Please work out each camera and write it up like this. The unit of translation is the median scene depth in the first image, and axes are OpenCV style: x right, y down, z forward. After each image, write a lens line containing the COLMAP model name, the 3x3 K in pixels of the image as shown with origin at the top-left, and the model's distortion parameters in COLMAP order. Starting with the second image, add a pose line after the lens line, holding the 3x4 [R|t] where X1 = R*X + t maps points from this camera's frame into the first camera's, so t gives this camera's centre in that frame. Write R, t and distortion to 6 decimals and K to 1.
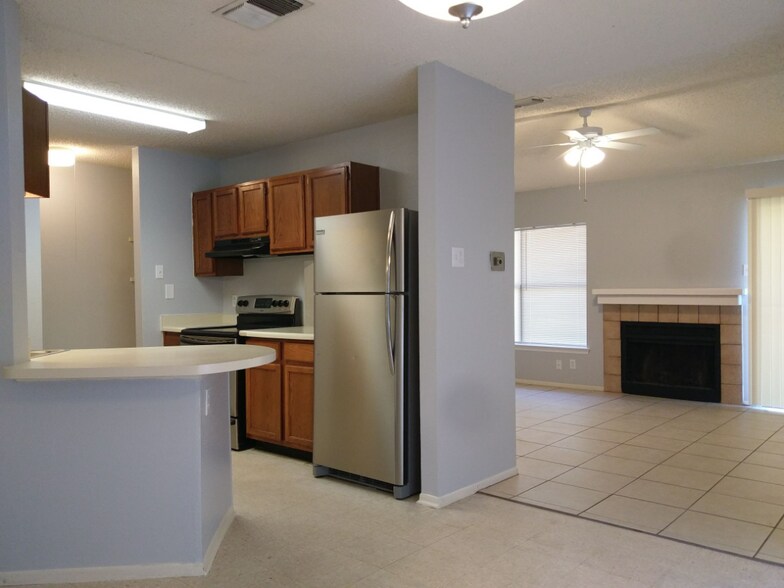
lens RADIAL K [[616.0, 0, 383.9], [0, 616.0, 296.8], [0, 0, 1]] dist [0.032339, -0.059981]
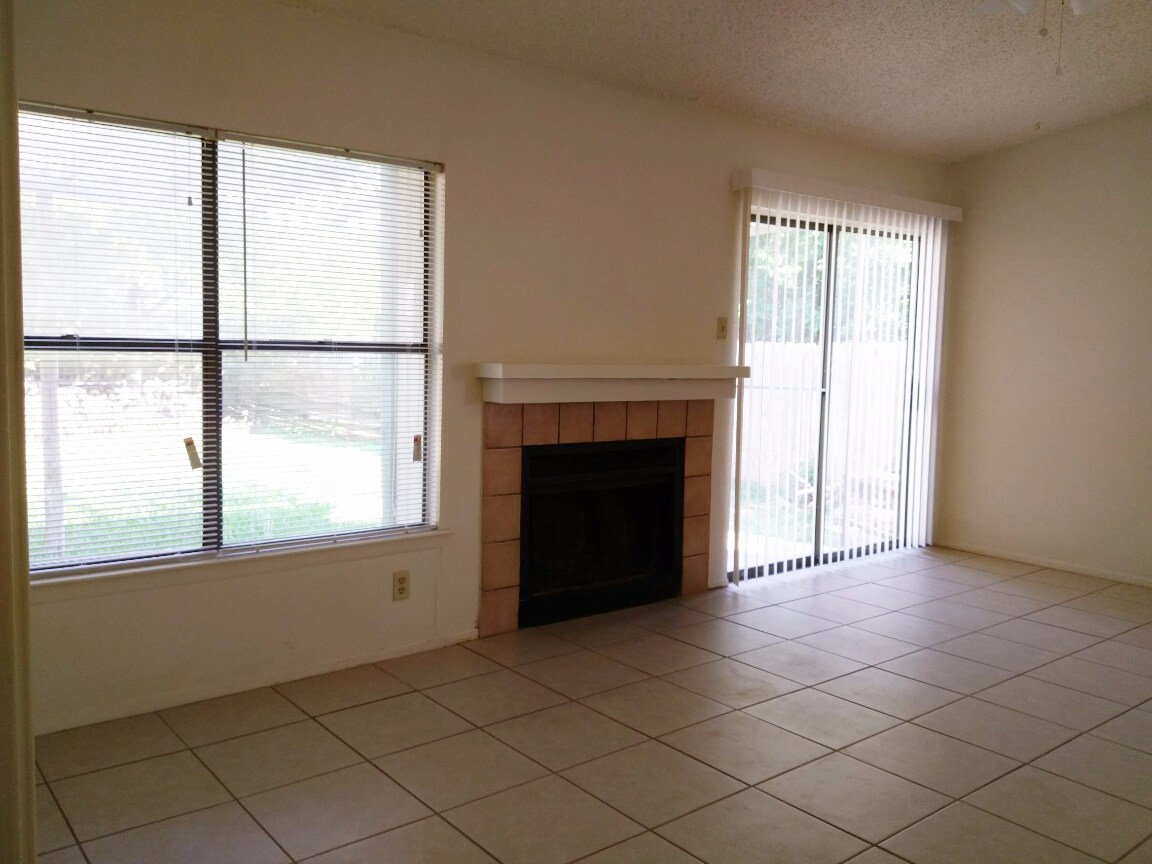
lens RADIAL K [[941.5, 0, 549.4], [0, 941.5, 432.4], [0, 0, 1]] dist [0.007377, -0.006050]
pose [[0.162207, -0.079942, 0.983513, -0.229119], [-0.017020, 0.996338, 0.083792, -0.022483], [-0.986610, -0.030331, 0.160253, 1.105921]]
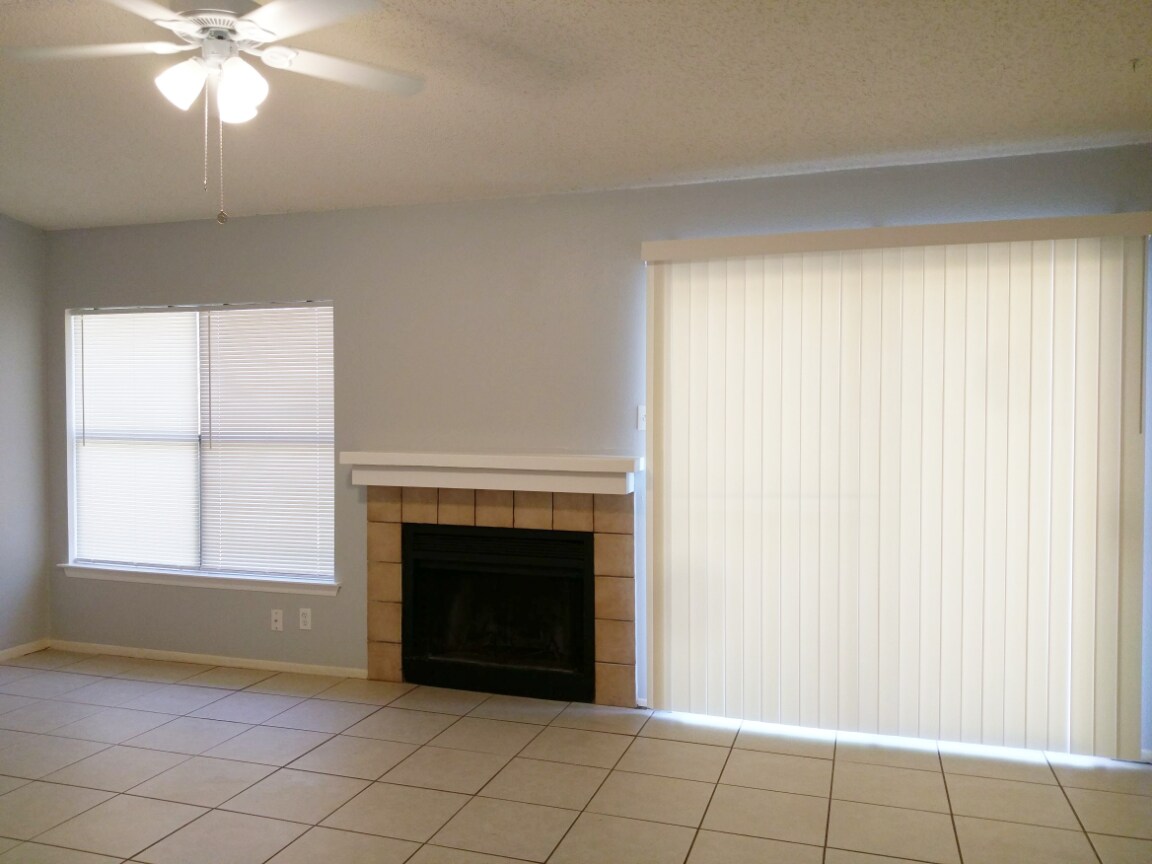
lens RADIAL K [[905.1, 0, 564.2], [0, 905.1, 436.2], [0, 0, 1]] dist [0.032339, -0.059981]
pose [[0.913450, 0.000012, 0.406952, 0.276710], [-0.005724, 0.999901, 0.012817, -0.040817], [-0.406911, -0.014037, 0.913360, 0.437440]]
